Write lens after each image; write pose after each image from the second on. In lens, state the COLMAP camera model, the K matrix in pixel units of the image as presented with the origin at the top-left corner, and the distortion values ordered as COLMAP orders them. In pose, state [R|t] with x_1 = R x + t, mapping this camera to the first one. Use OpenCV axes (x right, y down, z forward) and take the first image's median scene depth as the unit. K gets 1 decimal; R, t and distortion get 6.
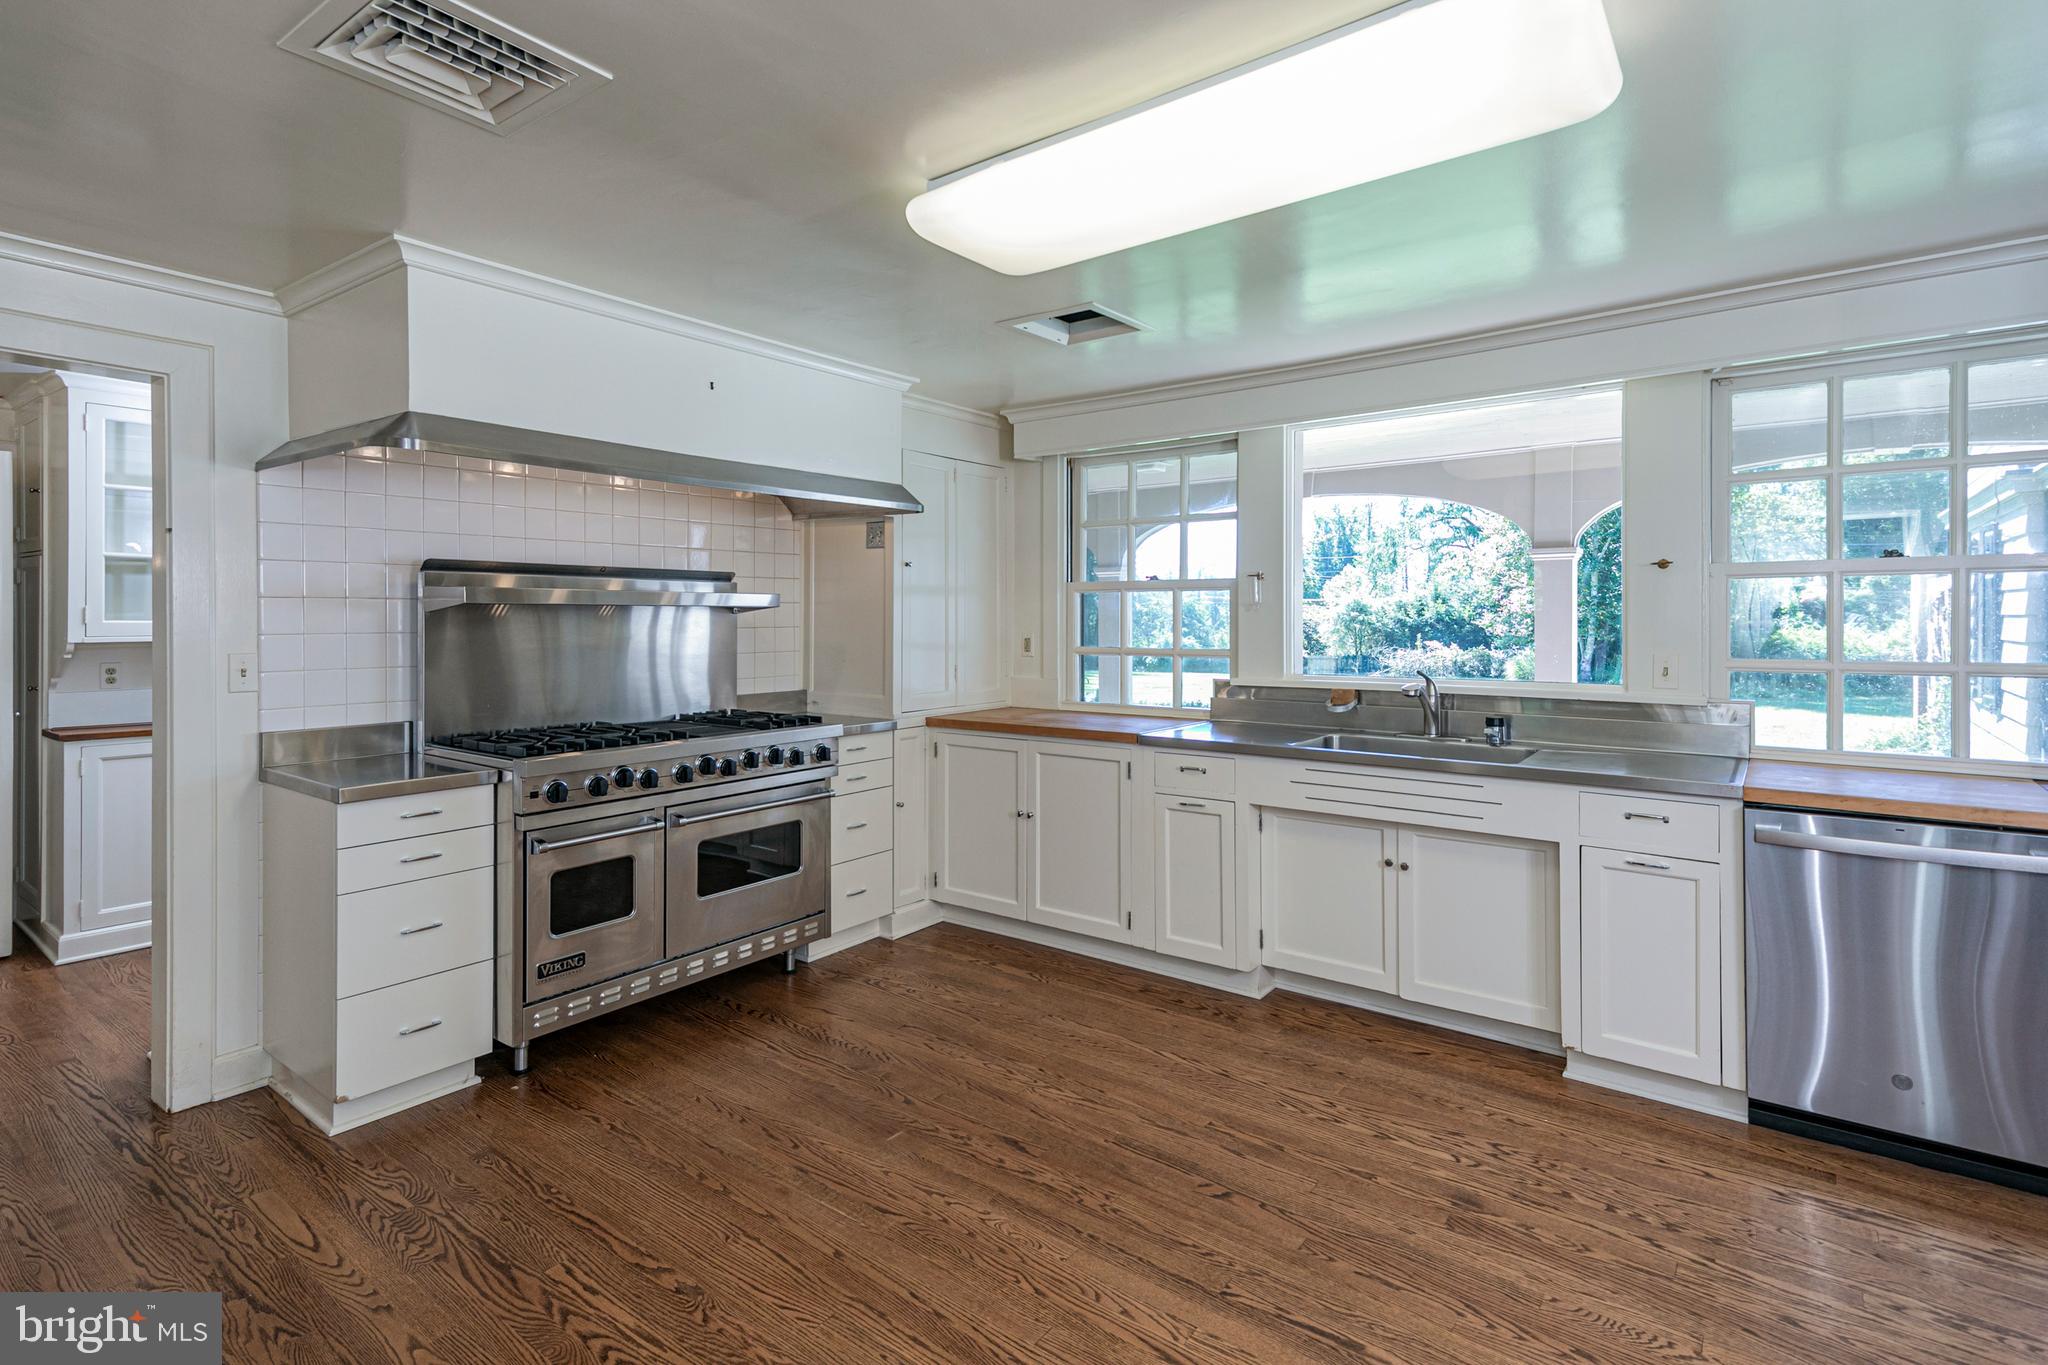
lens RADIAL K [[983.9, 0, 1016.7], [0, 983.9, 624.5], [0, 0, 1]] dist [0.027636, -0.005763]
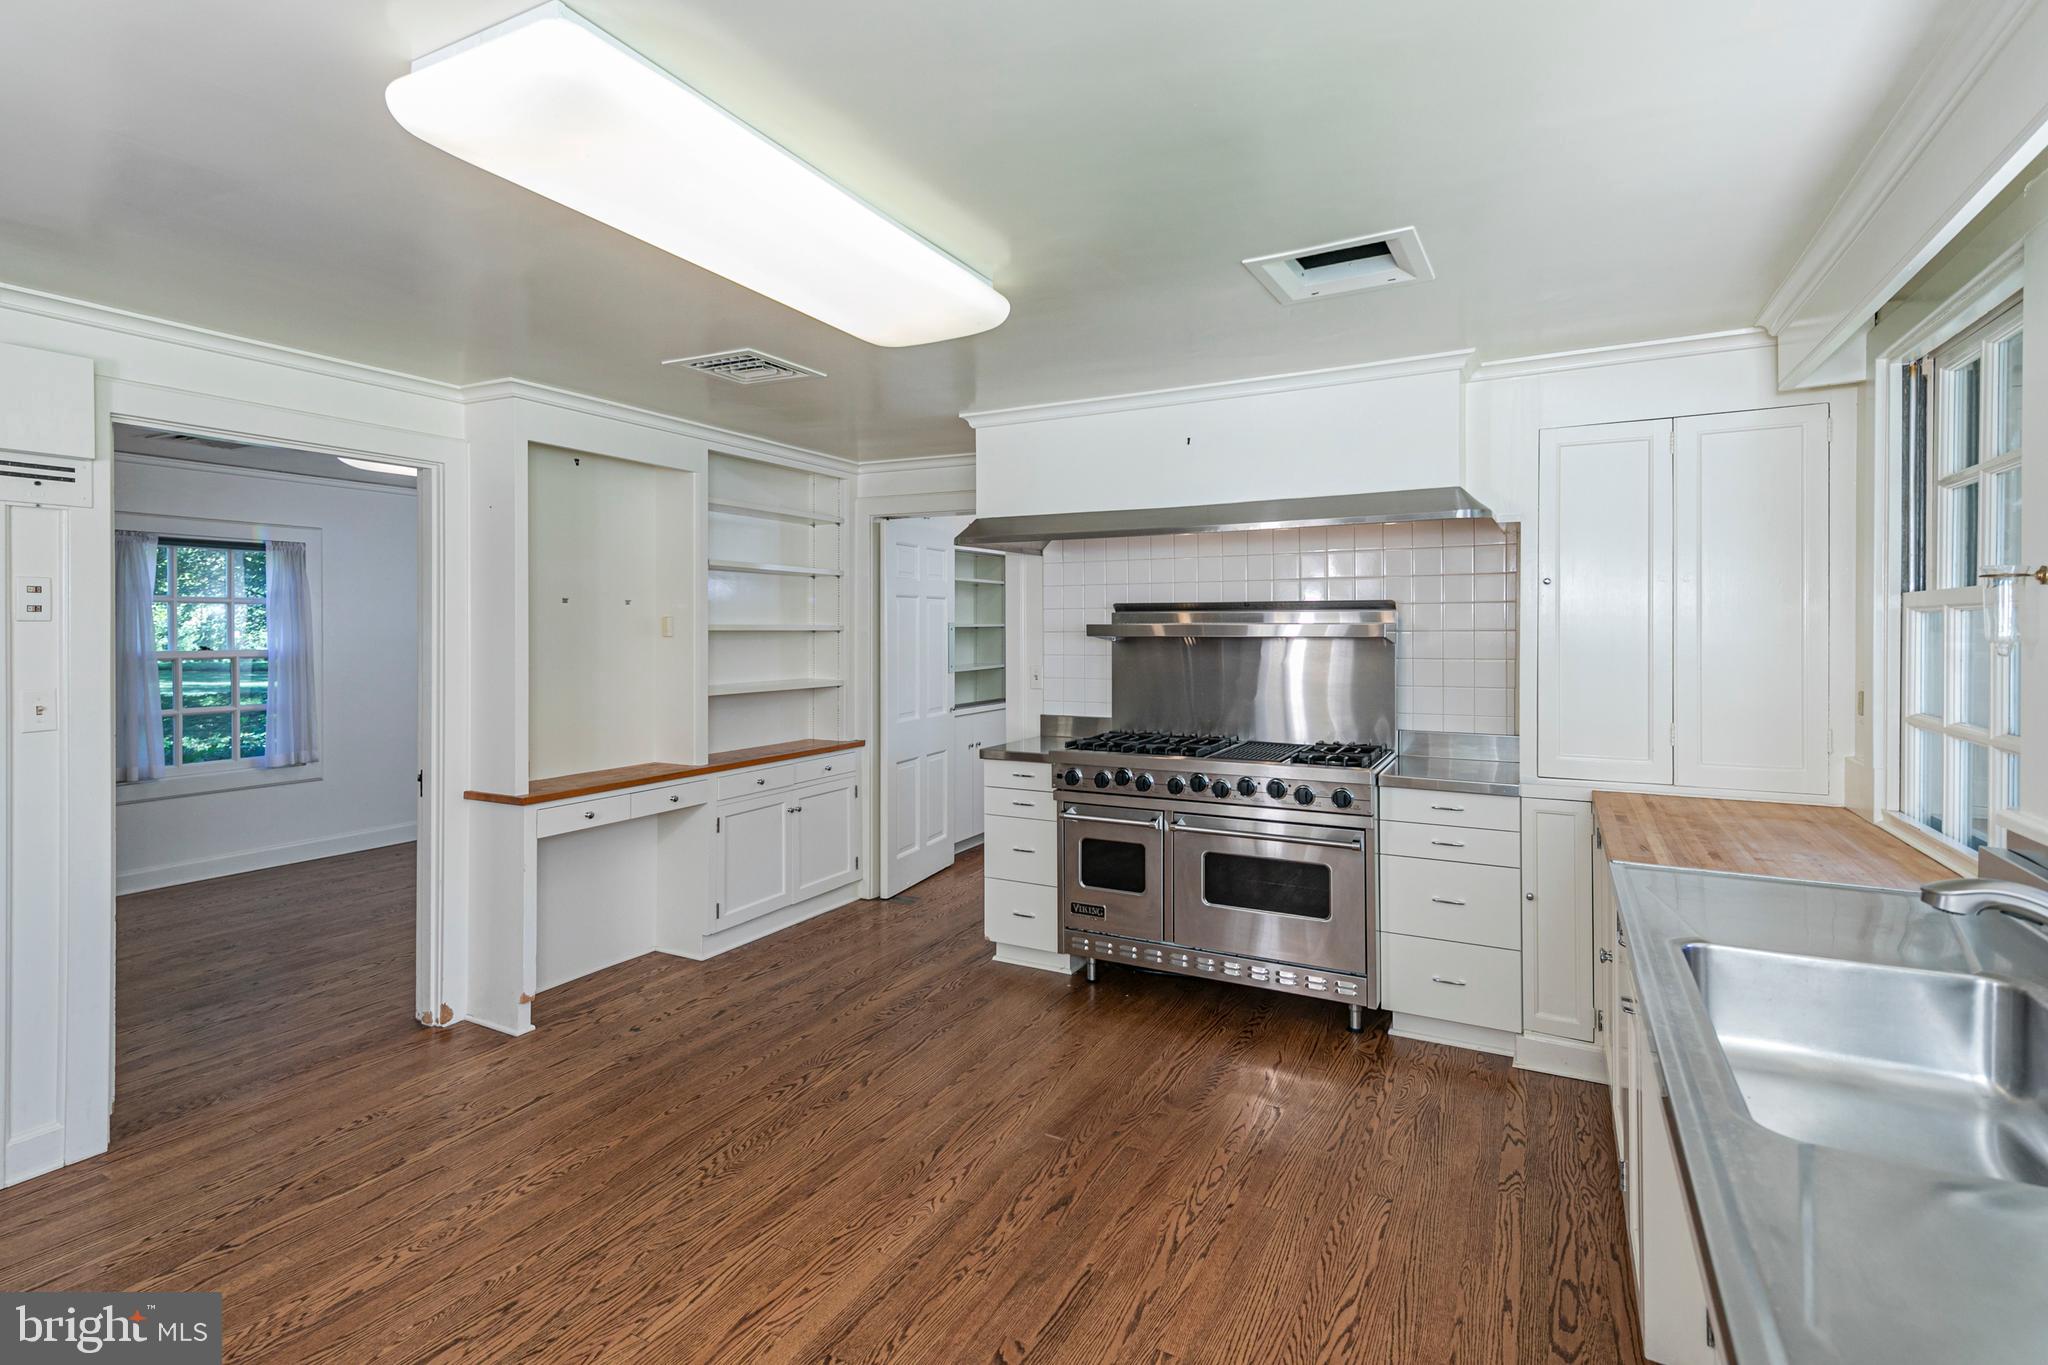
lens RADIAL K [[983.9, 0, 1022.7], [0, 983.9, 645.1], [0, 0, 1]] dist [0.027636, -0.005763]
pose [[0.158483, 0.018557, -0.987187, 0.808396], [-0.004729, 0.999826, 0.018035, -0.032077], [0.987350, 0.001810, 0.158543, 0.698405]]
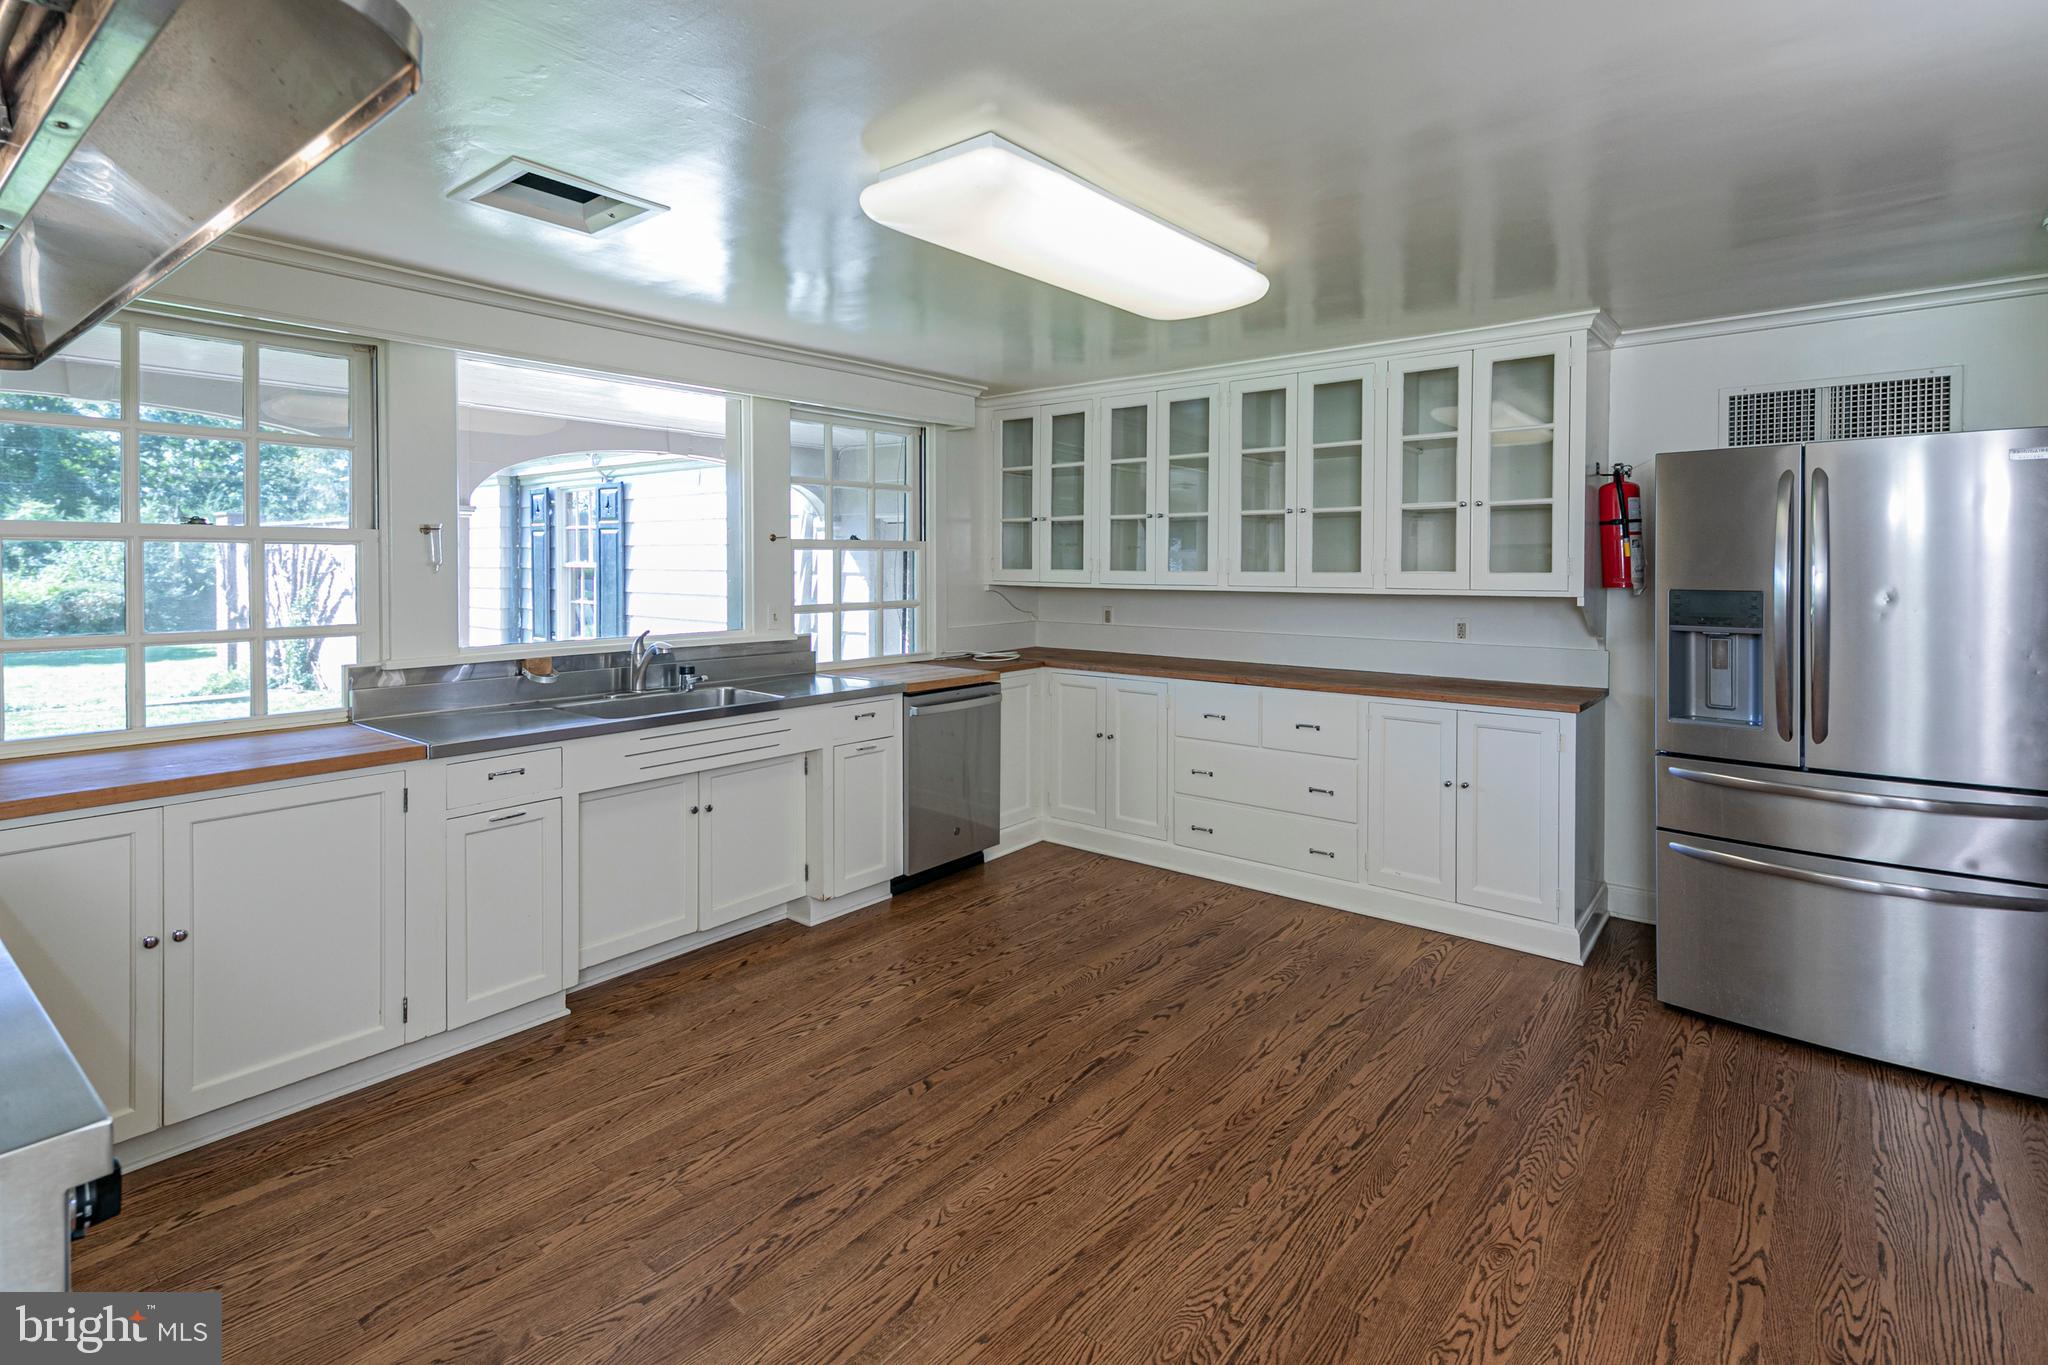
lens RADIAL K [[983.9, 0, 1020.4], [0, 983.9, 572.8], [0, 0, 1]] dist [0.027636, -0.005763]
pose [[0.037109, -0.010203, 0.999259, -0.739646], [0.005478, 0.999935, 0.010007, -0.026171], [-0.999296, 0.005103, 0.037162, 0.668175]]
